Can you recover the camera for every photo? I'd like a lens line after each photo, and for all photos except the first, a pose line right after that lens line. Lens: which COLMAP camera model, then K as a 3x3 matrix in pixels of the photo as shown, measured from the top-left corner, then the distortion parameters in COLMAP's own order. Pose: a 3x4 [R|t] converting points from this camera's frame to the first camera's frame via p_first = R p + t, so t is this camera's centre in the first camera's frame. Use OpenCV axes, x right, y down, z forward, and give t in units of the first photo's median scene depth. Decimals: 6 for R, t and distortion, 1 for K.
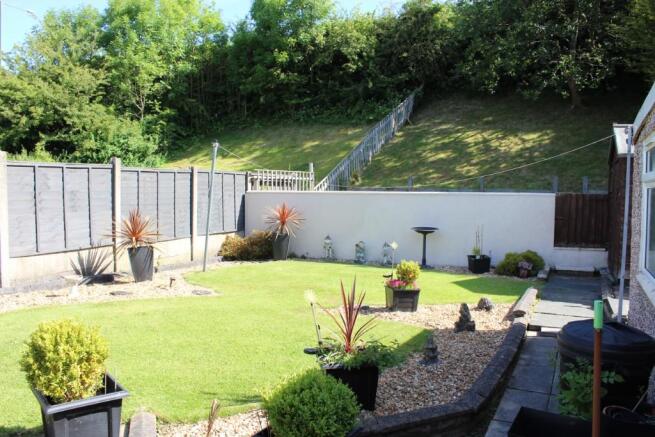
lens RADIAL K [[551.5, 0, 327.5], [0, 551.5, 218.5], [0, 0, 1]] dist [-0.163583, 0.160895]
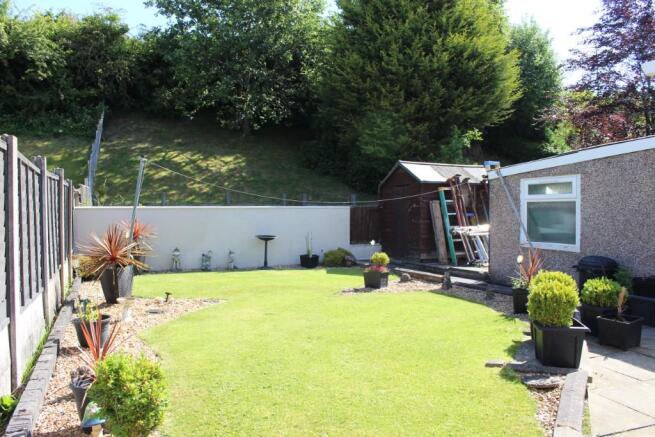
lens RADIAL K [[551.5, 0, 327.5], [0, 551.5, 218.5], [0, 0, 1]] dist [-0.163583, 0.160895]
pose [[0.677595, -0.021078, 0.735133, -0.383379], [0.042826, 0.999024, -0.010829, -0.001114], [-0.734187, 0.038820, 0.677837, 0.042096]]
